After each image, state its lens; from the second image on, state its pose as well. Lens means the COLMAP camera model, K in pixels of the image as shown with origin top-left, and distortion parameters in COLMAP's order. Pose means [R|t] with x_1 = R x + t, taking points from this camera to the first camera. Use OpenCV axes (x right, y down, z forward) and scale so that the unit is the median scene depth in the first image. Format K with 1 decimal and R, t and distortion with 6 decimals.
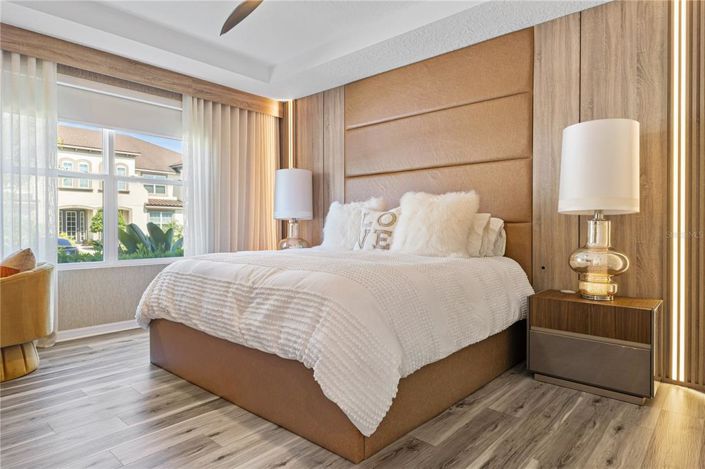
lens RADIAL K [[411.5, 0, 352.5], [0, 411.5, 234.5], [0, 0, 1]] dist [-0.003301, -0.001957]
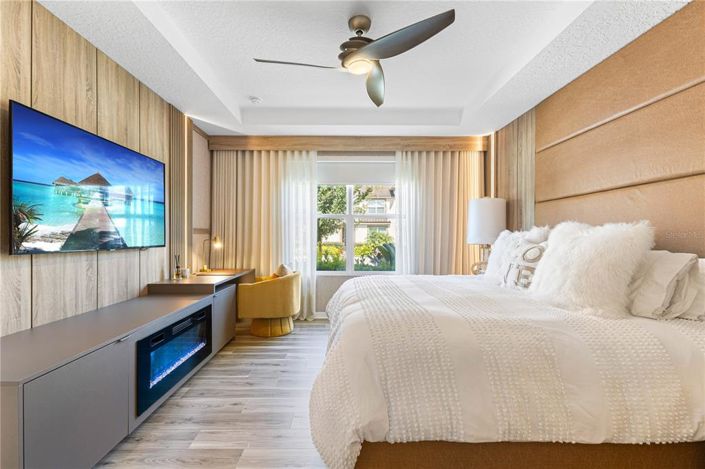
lens RADIAL K [[317.5, 0, 352.0], [0, 317.5, 240.6], [0, 0, 1]] dist [0.001799, 0.000203]
pose [[0.666384, 0.014877, -0.745461, 0.308624], [-0.017348, 0.999840, 0.004446, -0.057168], [0.745407, 0.009969, 0.666535, 0.234892]]
